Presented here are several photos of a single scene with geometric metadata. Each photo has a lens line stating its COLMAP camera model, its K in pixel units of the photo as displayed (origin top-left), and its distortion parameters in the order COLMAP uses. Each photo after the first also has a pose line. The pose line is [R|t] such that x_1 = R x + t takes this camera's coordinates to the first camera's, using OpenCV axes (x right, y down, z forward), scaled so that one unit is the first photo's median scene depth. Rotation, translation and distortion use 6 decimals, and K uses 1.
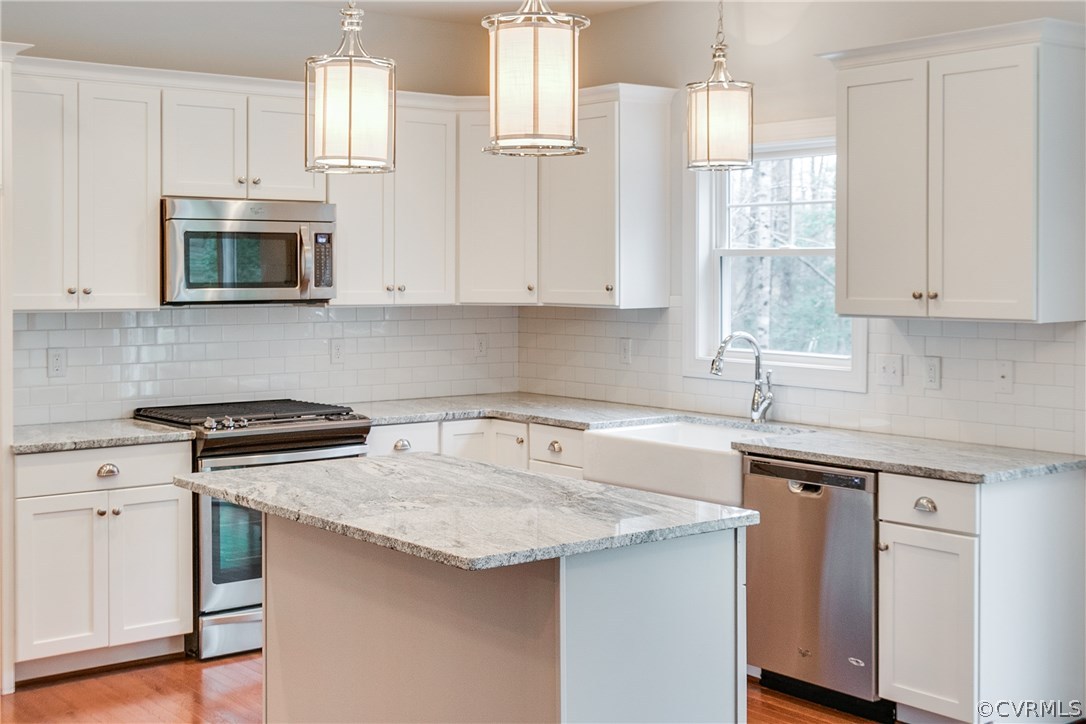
lens RADIAL K [[1422.5, 0, 558.3], [0, 1422.5, 288.0], [0, 0, 1]] dist [0.008608, 0.000000]
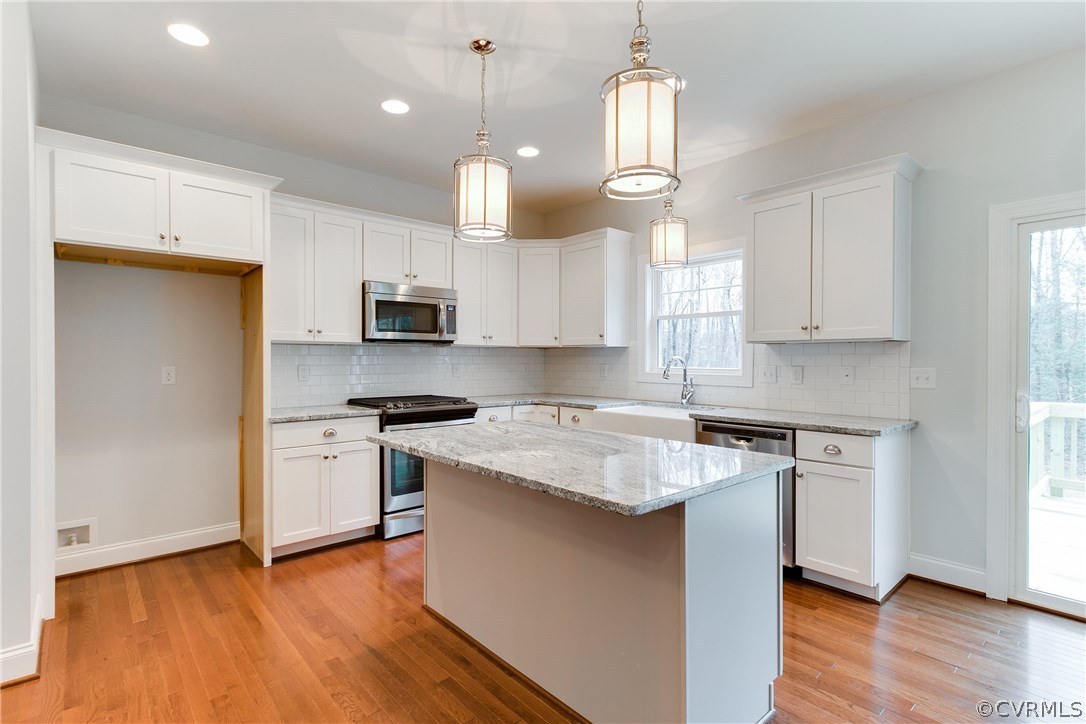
lens RADIAL K [[522.6, 0, 543.7], [0, 522.6, 362.3], [0, 0, 1]] dist [0.013645, -0.002419]
pose [[0.998816, -0.000441, 0.048640, -0.084574], [0.000825, 0.999969, -0.007873, 0.046288], [-0.048635, 0.007904, 0.998785, 0.337641]]
